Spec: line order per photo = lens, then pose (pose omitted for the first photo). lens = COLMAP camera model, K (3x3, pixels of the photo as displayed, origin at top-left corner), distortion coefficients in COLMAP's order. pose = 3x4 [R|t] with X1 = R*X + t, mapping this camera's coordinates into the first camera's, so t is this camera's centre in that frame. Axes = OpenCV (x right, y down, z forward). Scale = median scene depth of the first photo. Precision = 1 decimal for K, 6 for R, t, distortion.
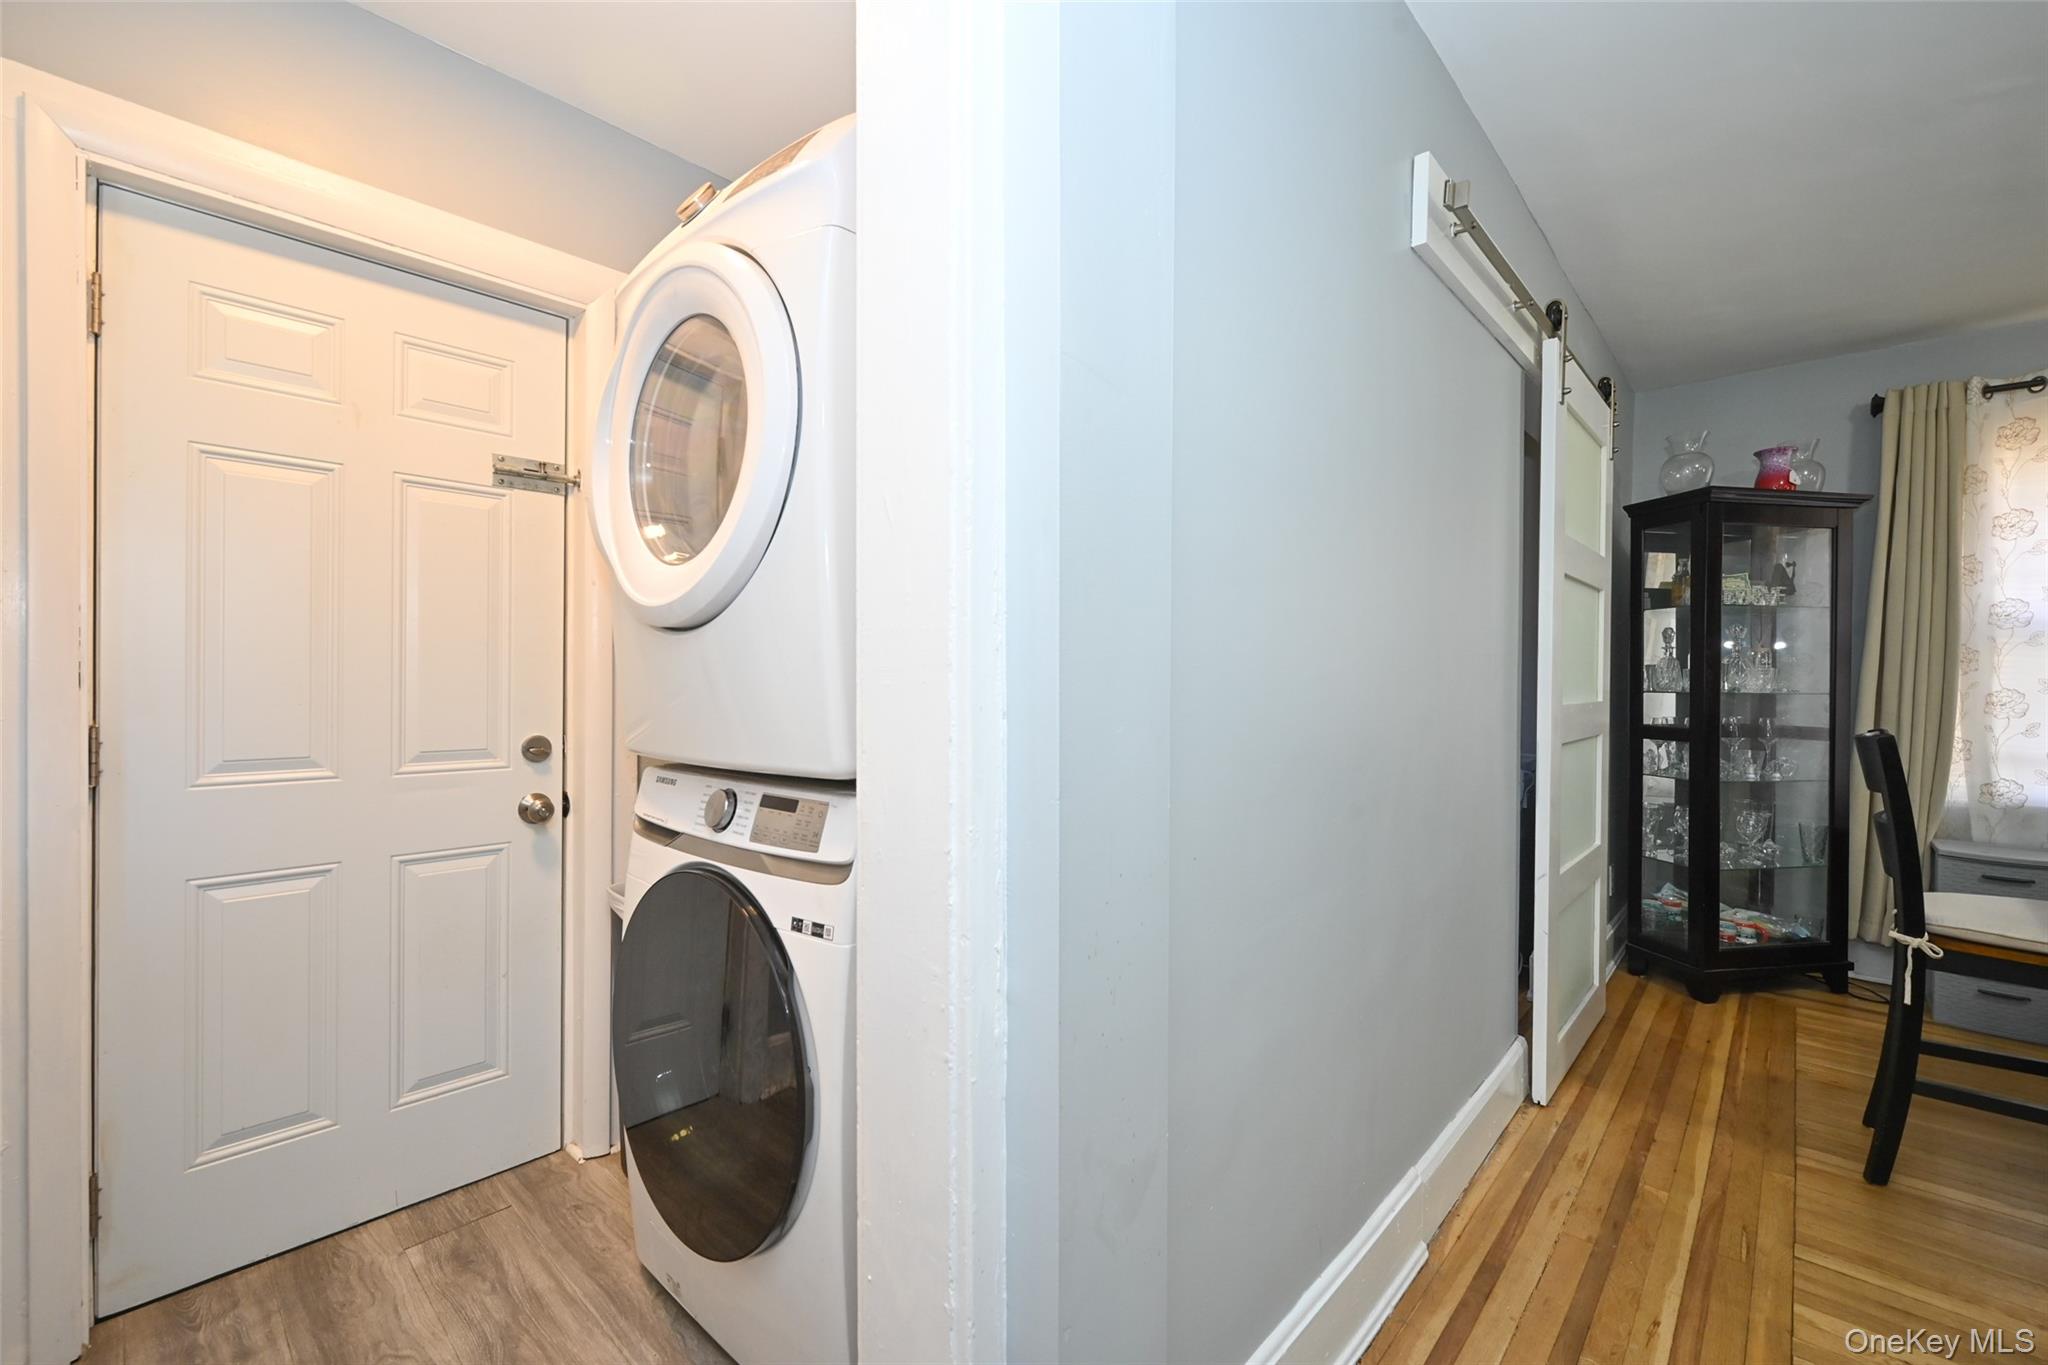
lens RADIAL K [[846.6, 0, 1018.7], [0, 846.6, 686.3], [0, 0, 1]] dist [-0.001727, -0.000018]
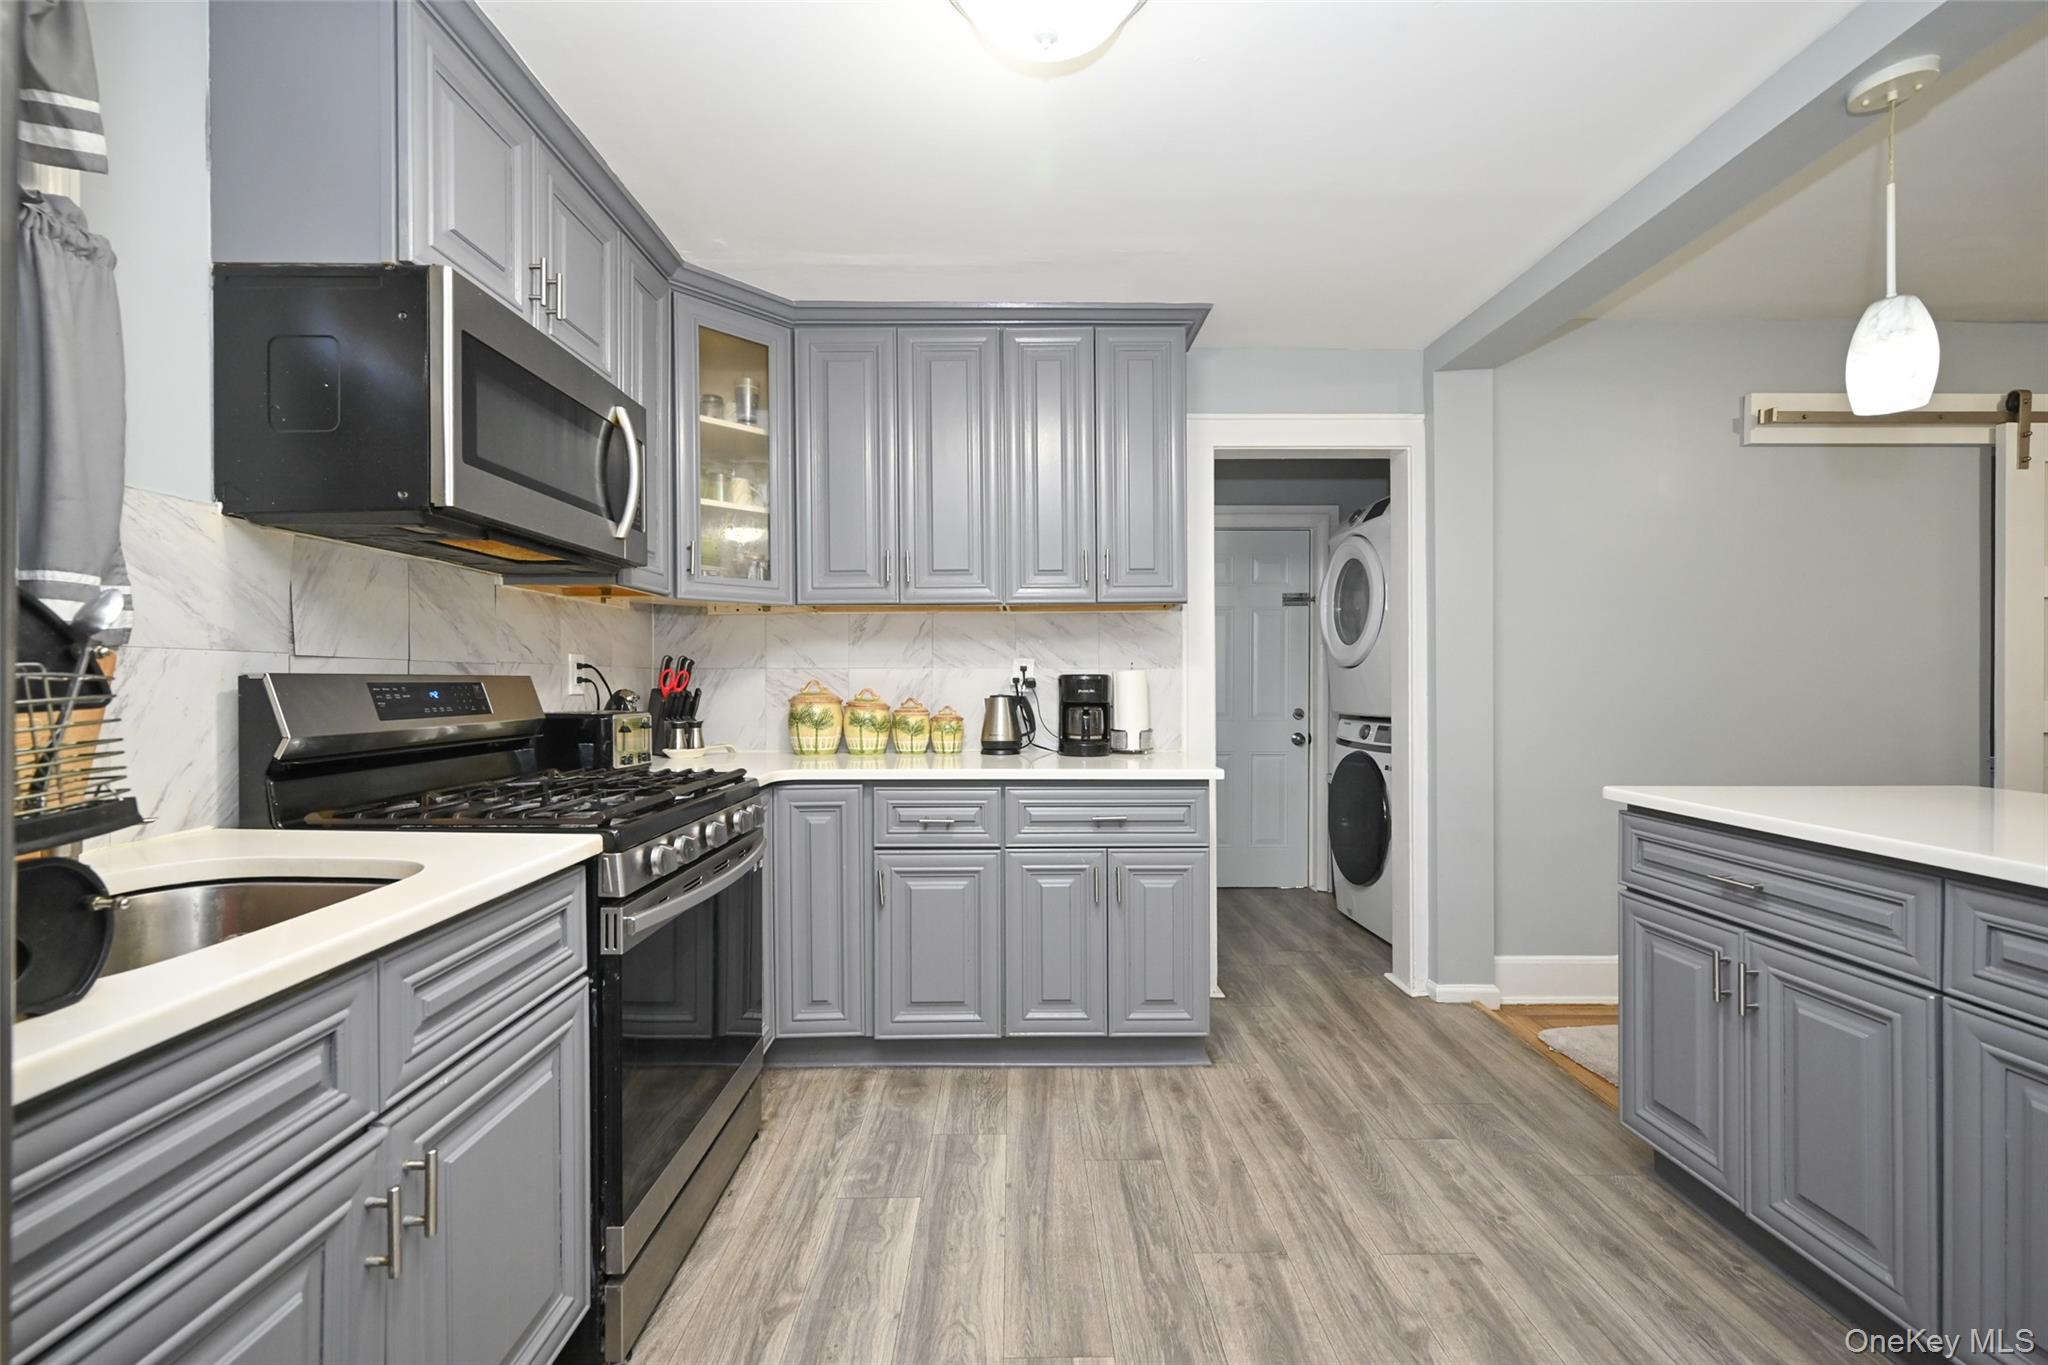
lens RADIAL K [[846.6, 0, 1017.8], [0, 846.6, 685.8], [0, 0, 1]] dist [-0.001727, -0.000018]
pose [[0.686049, -0.000169, -0.727555, 0.877923], [-0.003466, 0.999988, -0.003500, 0.010557], [0.727547, 0.004923, 0.686040, -1.709332]]
